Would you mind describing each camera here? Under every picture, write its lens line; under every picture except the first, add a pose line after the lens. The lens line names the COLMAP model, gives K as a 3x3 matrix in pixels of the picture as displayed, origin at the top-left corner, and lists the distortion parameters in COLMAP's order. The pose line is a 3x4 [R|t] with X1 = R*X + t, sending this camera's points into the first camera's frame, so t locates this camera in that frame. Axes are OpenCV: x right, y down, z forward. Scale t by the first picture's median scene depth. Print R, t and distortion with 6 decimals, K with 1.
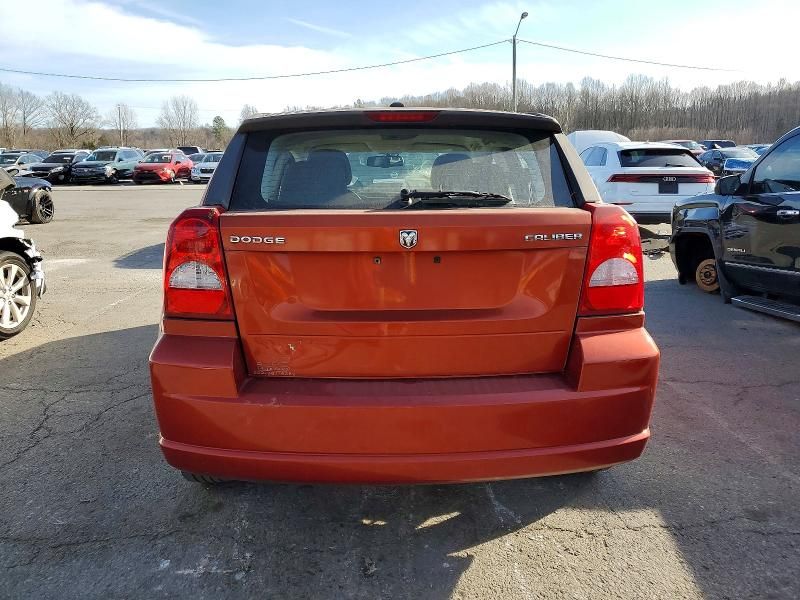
lens RADIAL K [[619.8, 0, 400.0], [0, 619.8, 300.0], [0, 0, 1]] dist [0.003836, 0.011774]
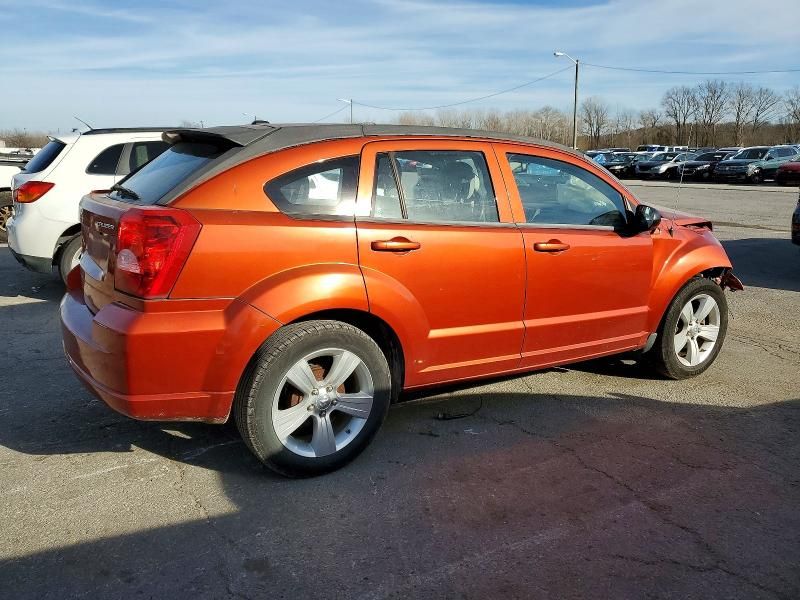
lens RADIAL K [[619.8, 0, 400.0], [0, 619.8, 300.0], [0, 0, 1]] dist [0.003836, 0.011774]
pose [[0.487876, 0.204358, -0.848654, 0.122443], [-0.199191, 0.972623, 0.119699, -0.017292], [0.849882, 0.110646, 0.515226, 0.058518]]
